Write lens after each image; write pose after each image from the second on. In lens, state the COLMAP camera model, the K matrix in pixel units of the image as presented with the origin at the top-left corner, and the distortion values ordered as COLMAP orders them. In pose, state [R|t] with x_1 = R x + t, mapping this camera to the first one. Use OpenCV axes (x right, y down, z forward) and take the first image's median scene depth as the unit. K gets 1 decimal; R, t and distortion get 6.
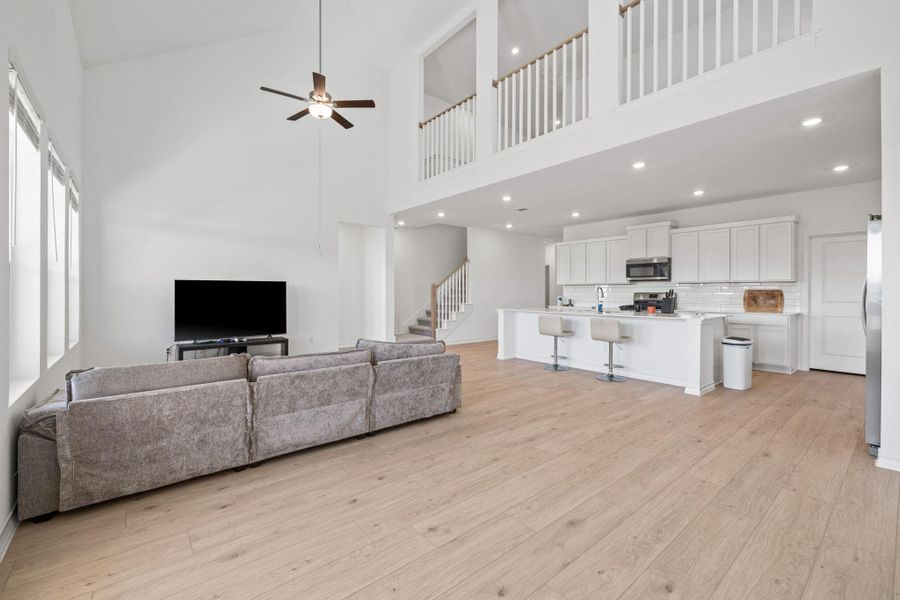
lens RADIAL K [[383.0, 0, 445.3], [0, 383.0, 288.7], [0, 0, 1]] dist [-0.001085, -0.000318]
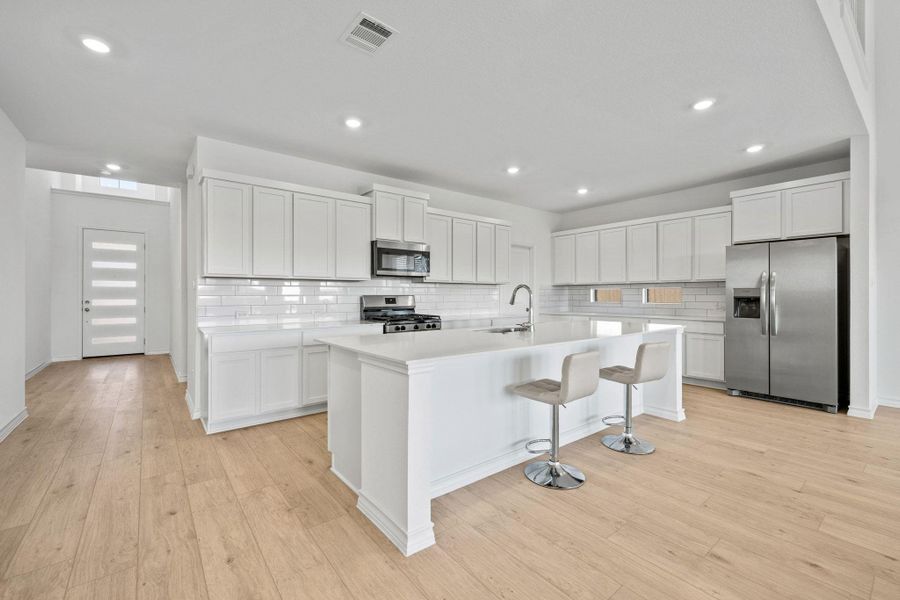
lens RADIAL K [[379.7, 0, 443.6], [0, 379.7, 293.9], [0, 0, 1]] dist [-0.000114, -0.000204]
pose [[0.030506, 0.001359, 0.999534, -0.133538], [-0.008390, 0.999964, -0.001104, 0.009495], [-0.999499, -0.008352, 0.030516, 1.095882]]
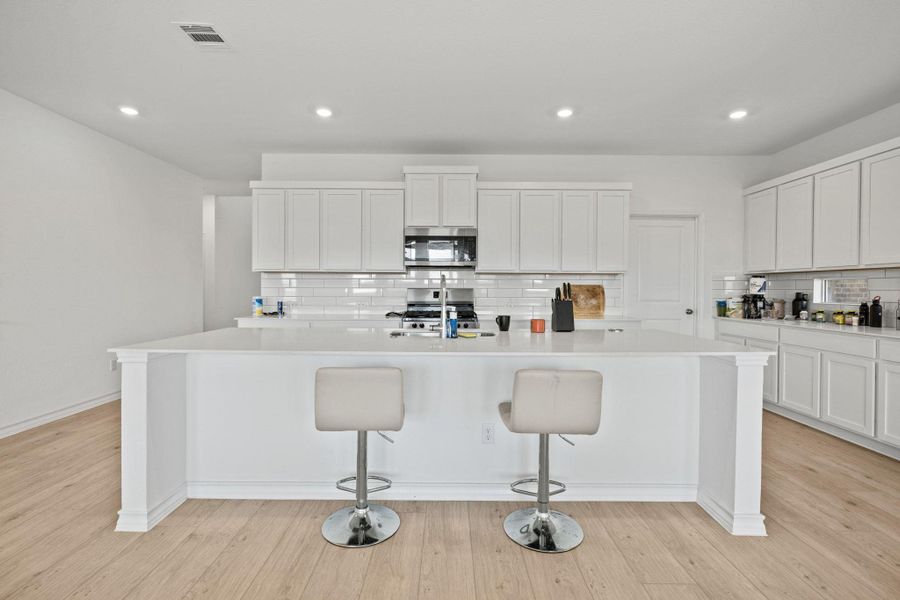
lens RADIAL K [[429.3, 0, 447.0], [0, 429.3, 291.7], [0, 0, 1]] dist [-0.001795, -0.000307]
pose [[0.638886, -0.003143, 0.769295, 0.058809], [-0.010870, 0.999855, 0.013113, 0.007982], [-0.769224, -0.016740, 0.638760, 0.708765]]
